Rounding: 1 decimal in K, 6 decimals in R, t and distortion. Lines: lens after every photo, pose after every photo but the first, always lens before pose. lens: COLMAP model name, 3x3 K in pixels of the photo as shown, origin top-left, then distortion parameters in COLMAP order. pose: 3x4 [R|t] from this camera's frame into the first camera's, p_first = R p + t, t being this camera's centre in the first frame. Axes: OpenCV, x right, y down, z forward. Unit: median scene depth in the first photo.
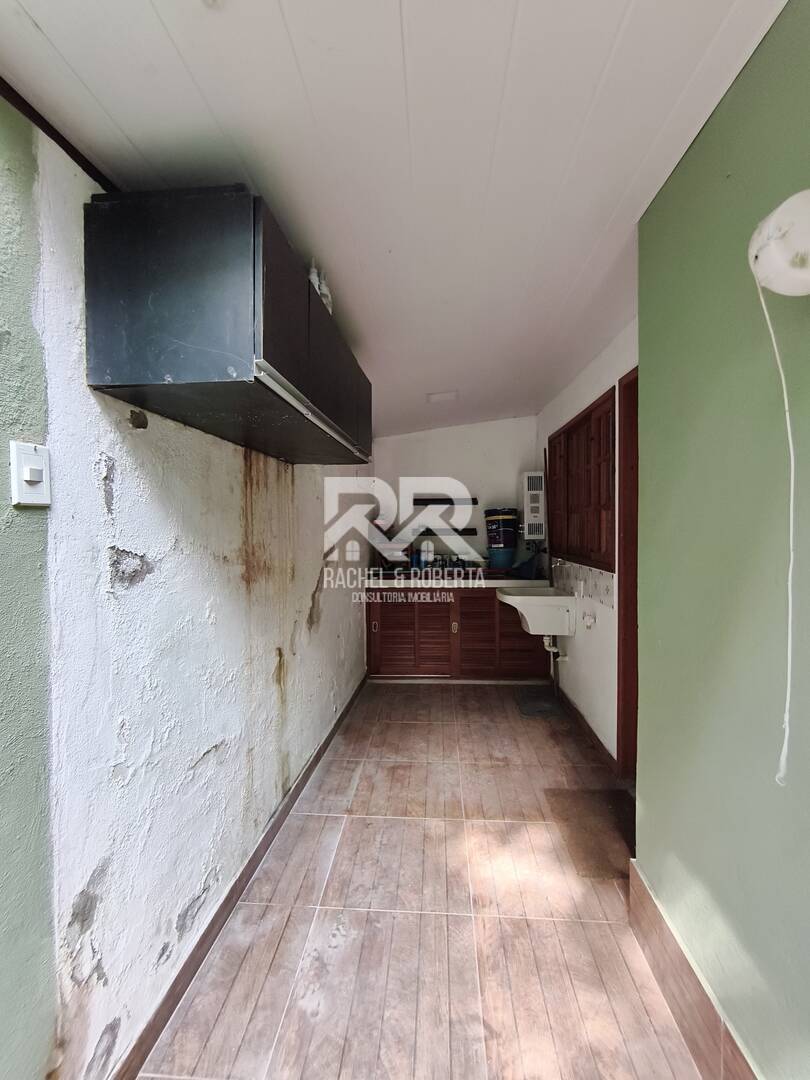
lens RADIAL K [[468.6, 0, 402.7], [0, 468.6, 534.6], [0, 0, 1]] dist [0.004438, 0.000109]
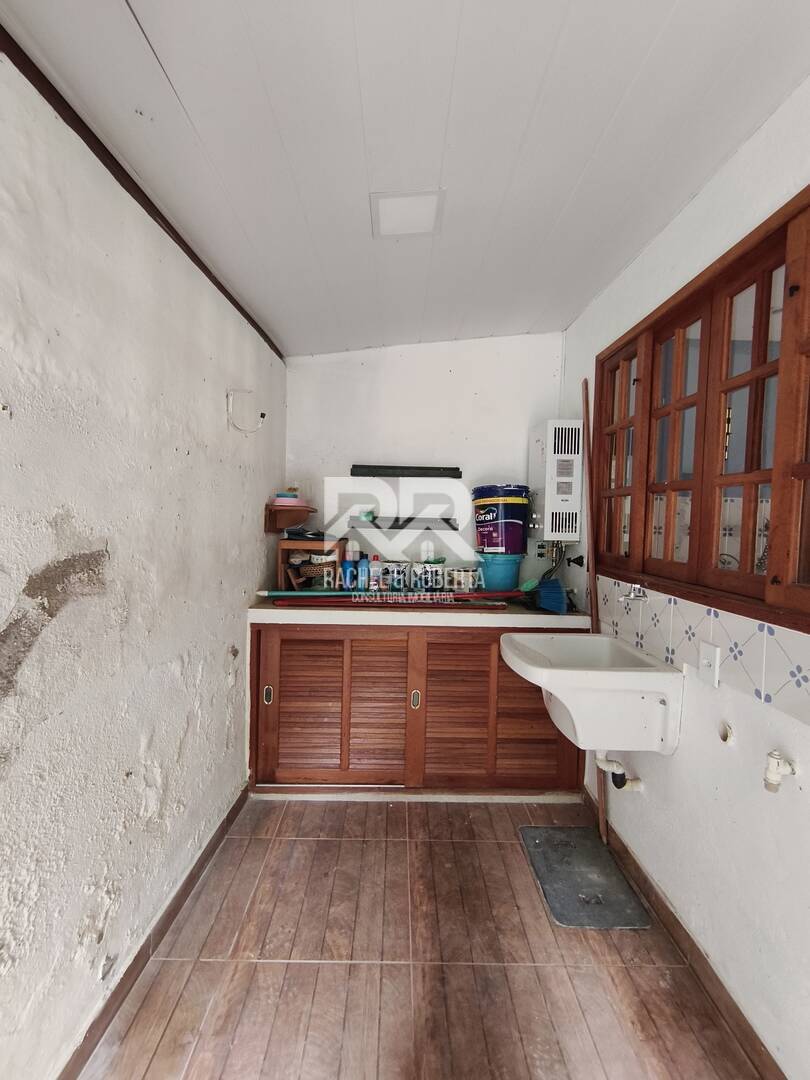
lens RADIAL K [[468.6, 0, 404.3], [0, 468.6, 540.1], [0, 0, 1]] dist [0.004438, 0.000109]
pose [[0.996084, 0.028803, 0.083594, 0.046214], [-0.031245, 0.999118, 0.028057, -0.000581], [-0.082712, -0.030559, 0.996105, 0.458883]]
